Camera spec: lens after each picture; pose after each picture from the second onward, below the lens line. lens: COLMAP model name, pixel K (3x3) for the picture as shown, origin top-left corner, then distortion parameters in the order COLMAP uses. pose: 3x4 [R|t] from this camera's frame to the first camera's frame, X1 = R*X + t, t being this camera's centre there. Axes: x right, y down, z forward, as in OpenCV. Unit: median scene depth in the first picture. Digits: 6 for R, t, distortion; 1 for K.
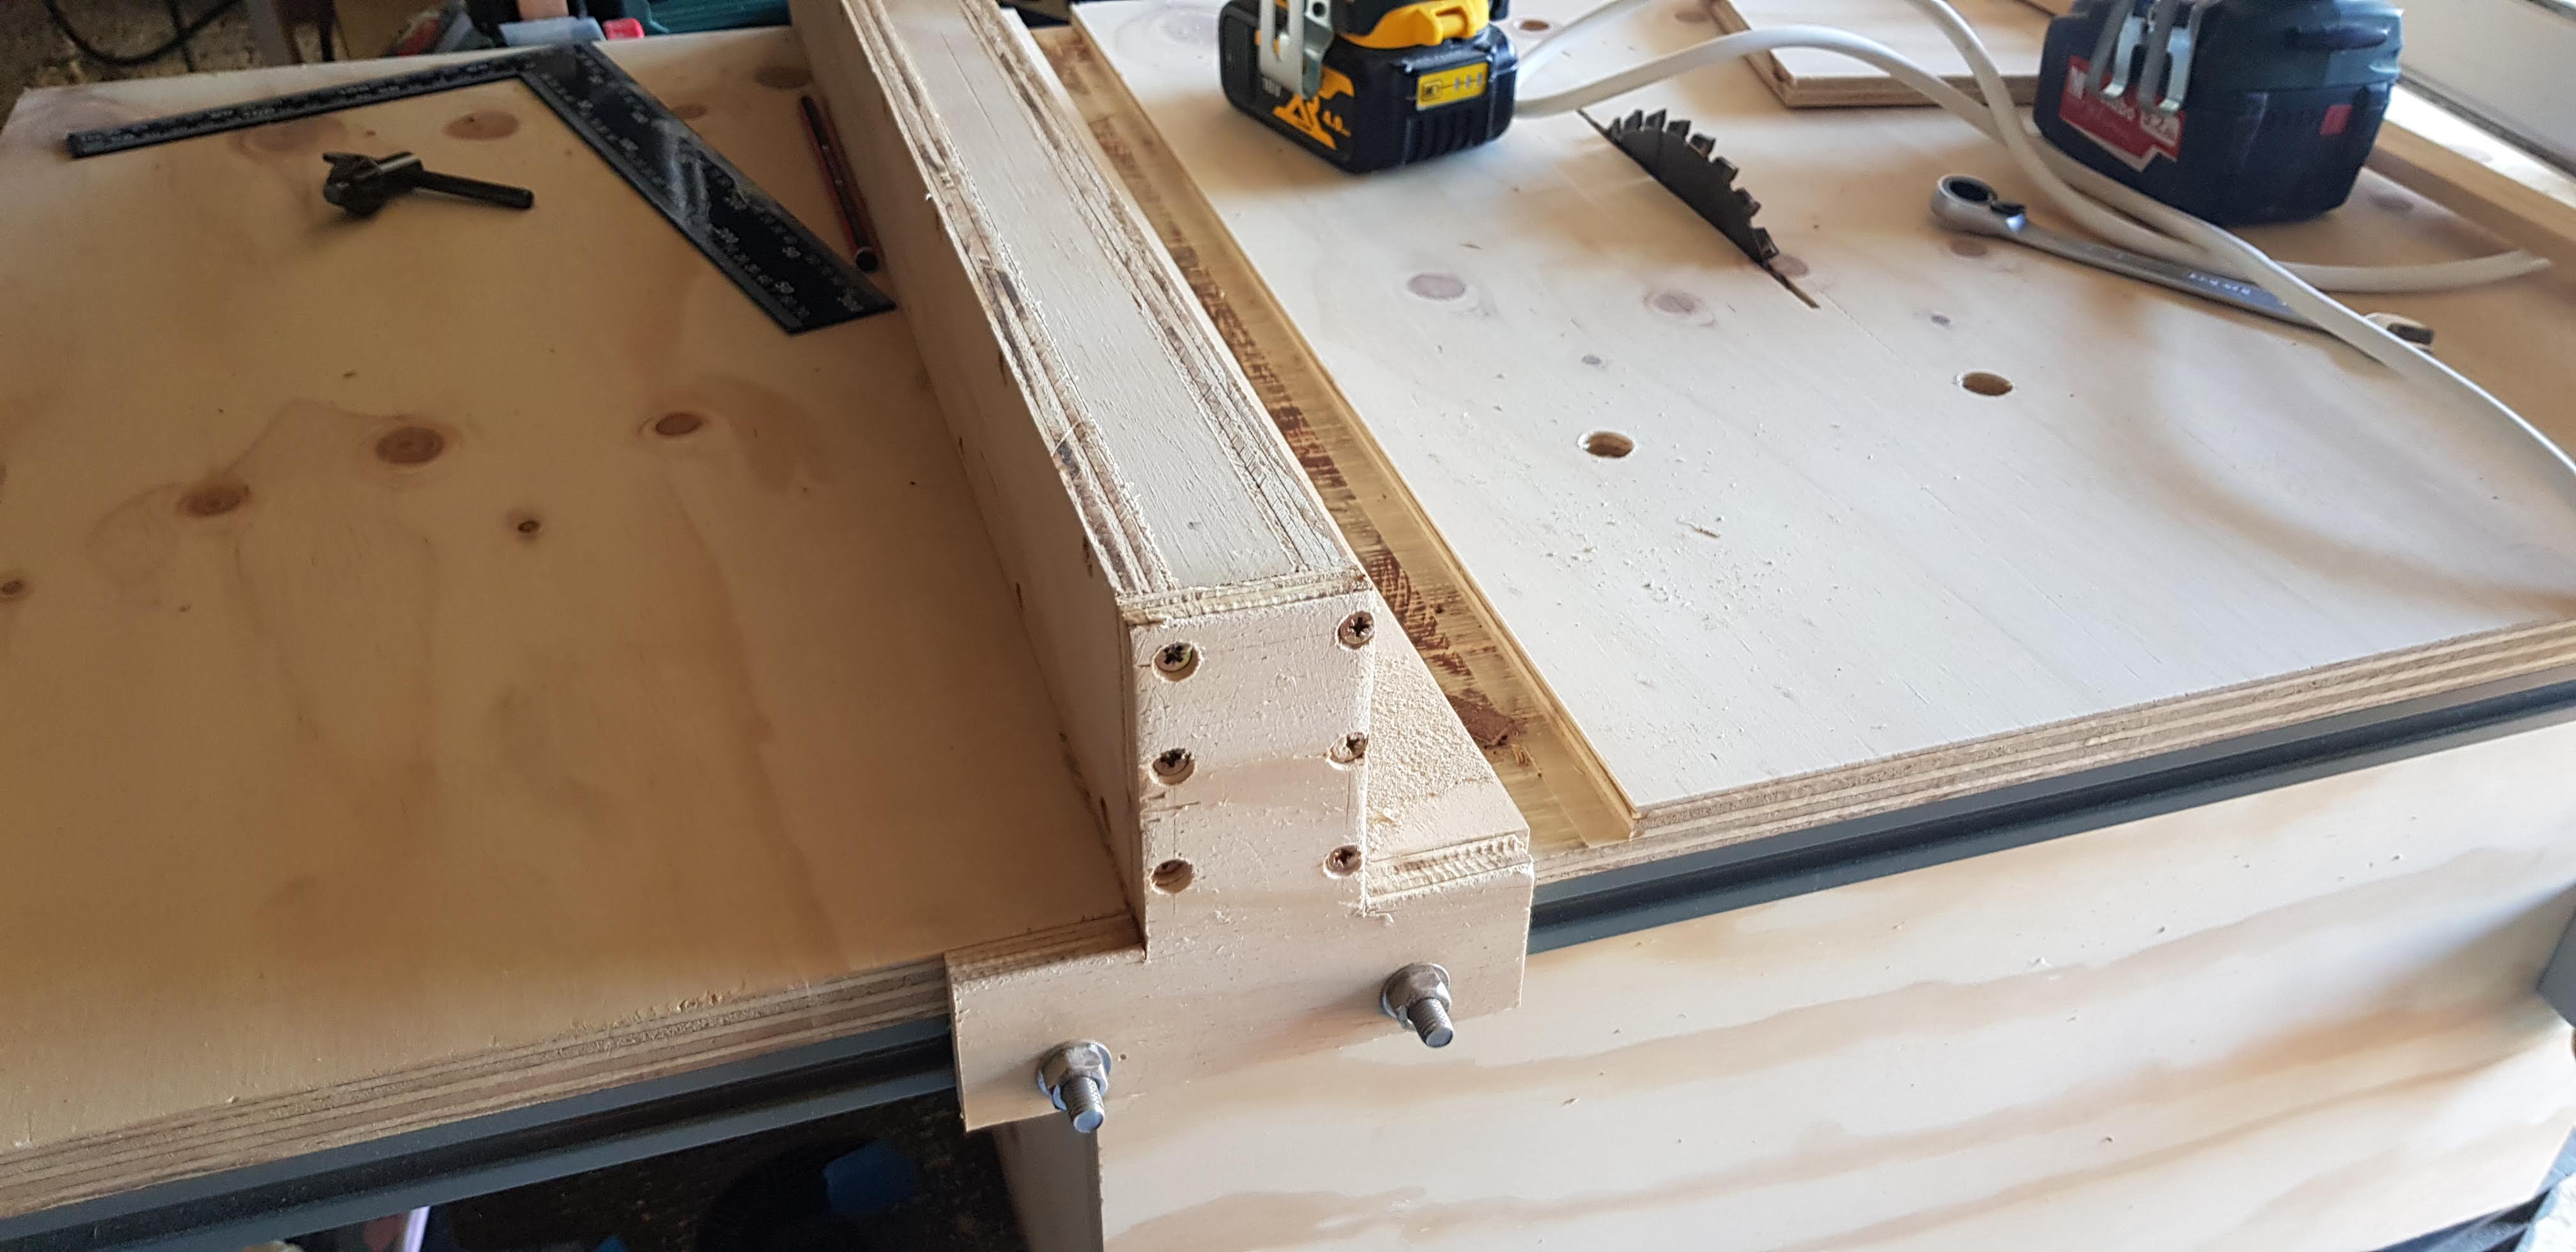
lens RADIAL K [[1967.4, 0, 1288.0], [0, 1967.4, 626.0], [0, 0, 1]] dist [0.065665, -0.112421]
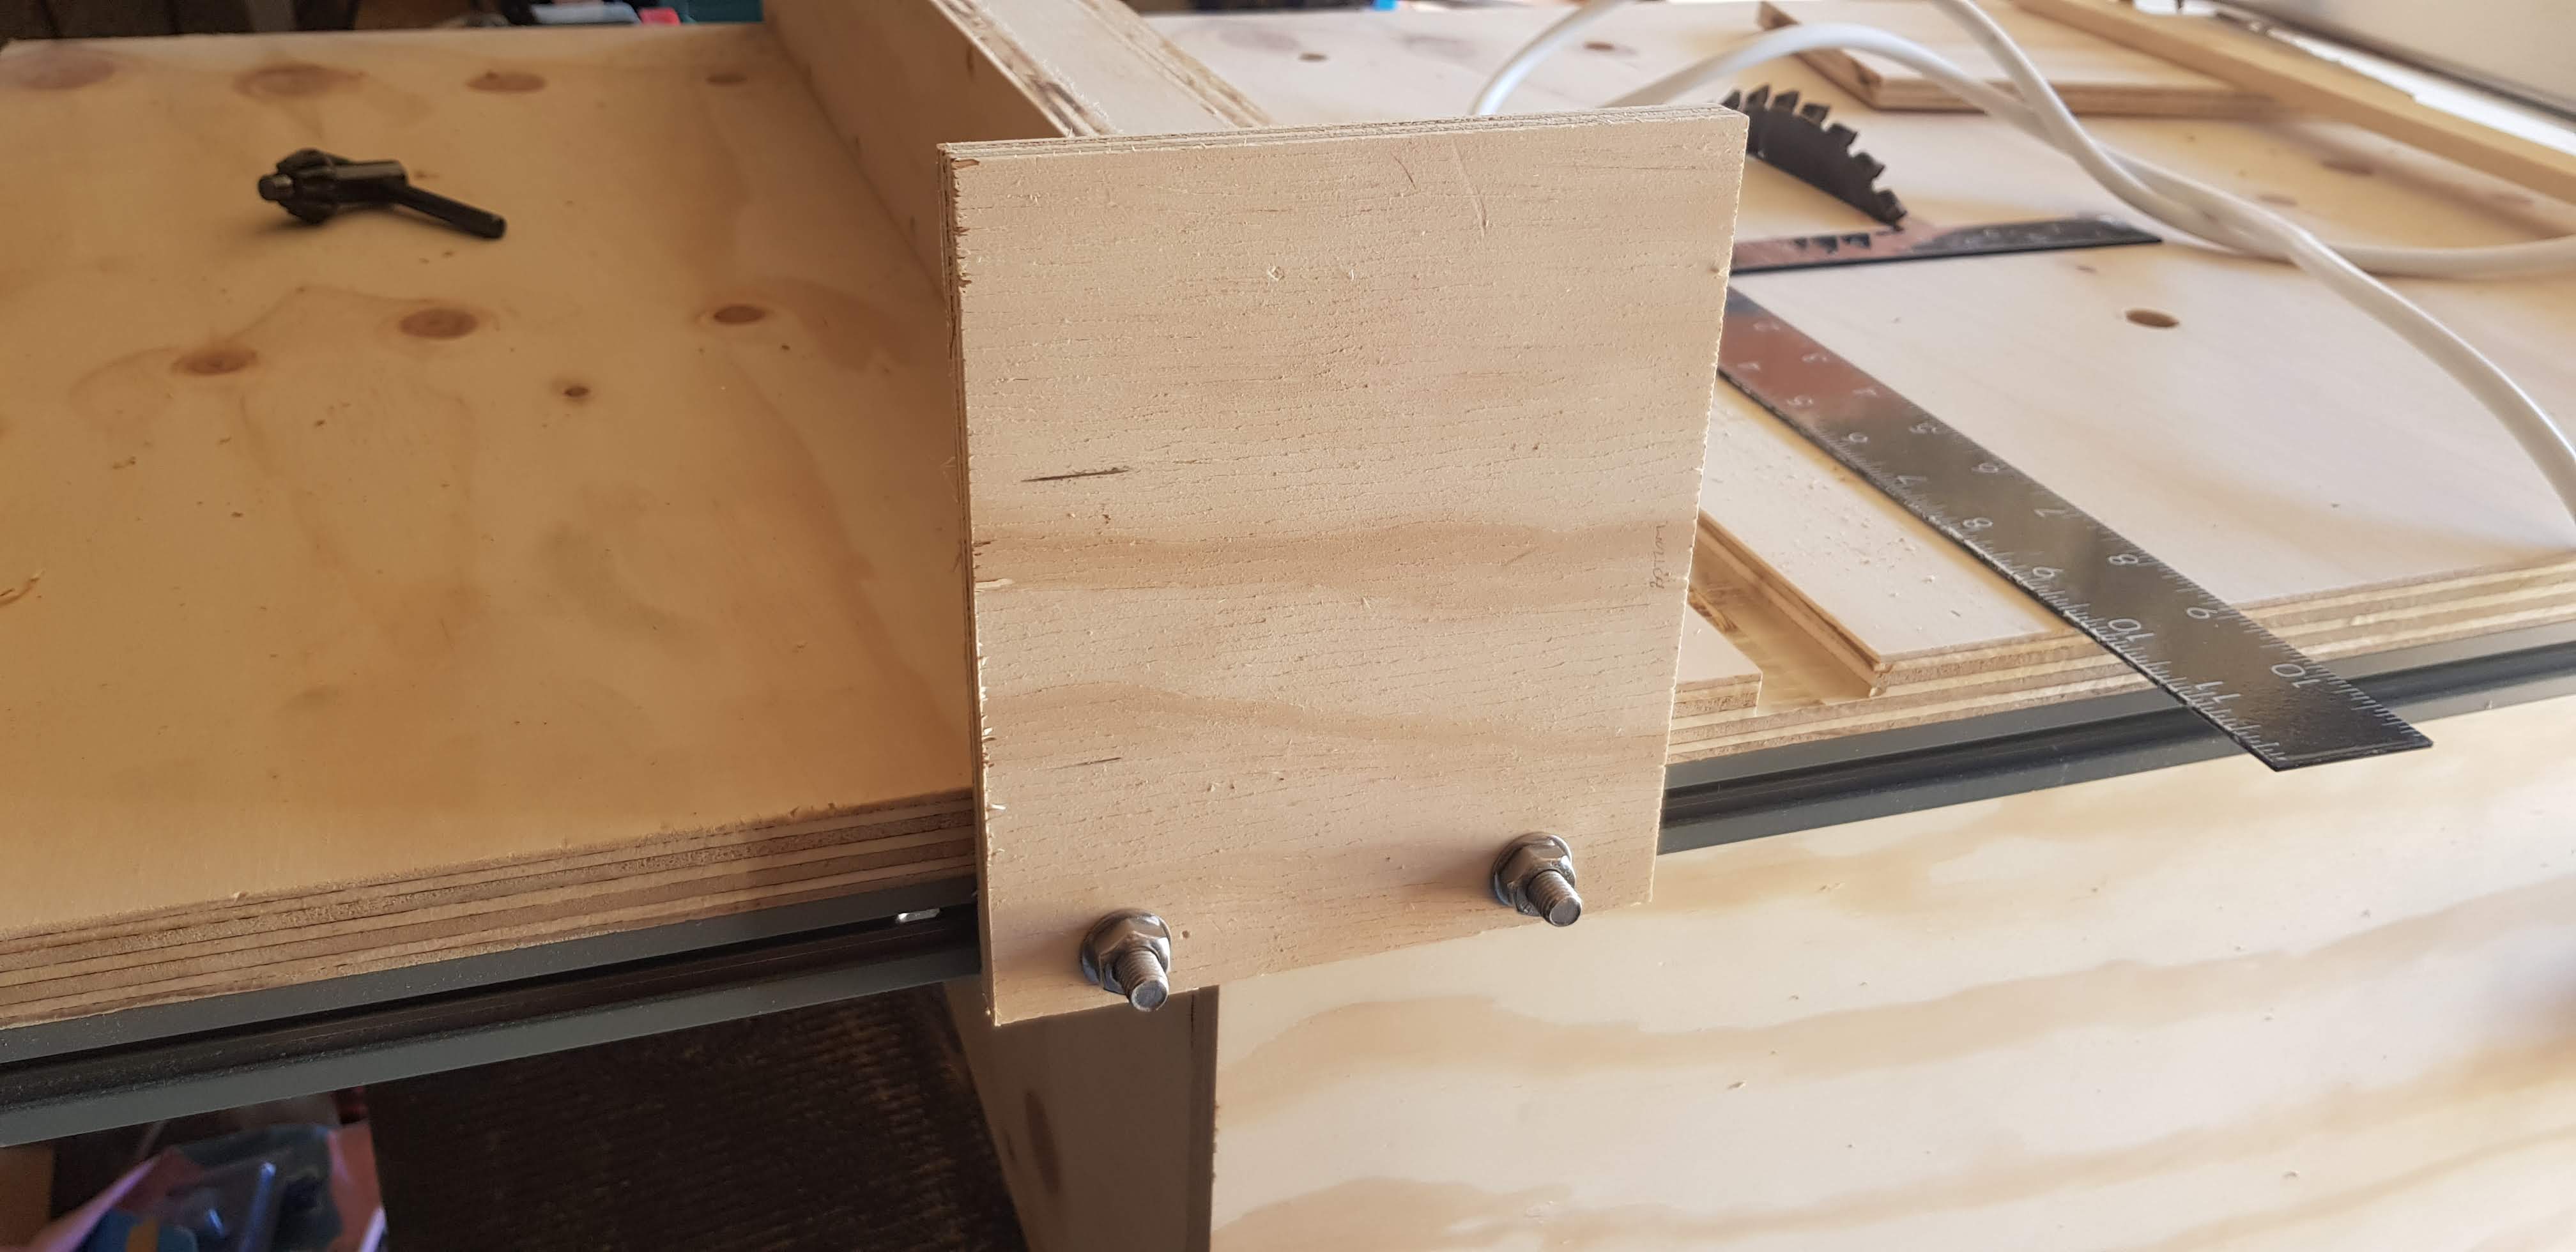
lens RADIAL K [[1981.1, 0, 1295.3], [0, 1981.1, 630.8], [0, 0, 1]] dist [0.050066, -0.106014]
pose [[0.998987, 0.017290, 0.041543, -0.111077], [-0.012210, 0.992752, -0.119557, 0.178438], [-0.043309, 0.118929, 0.991958, 0.133838]]
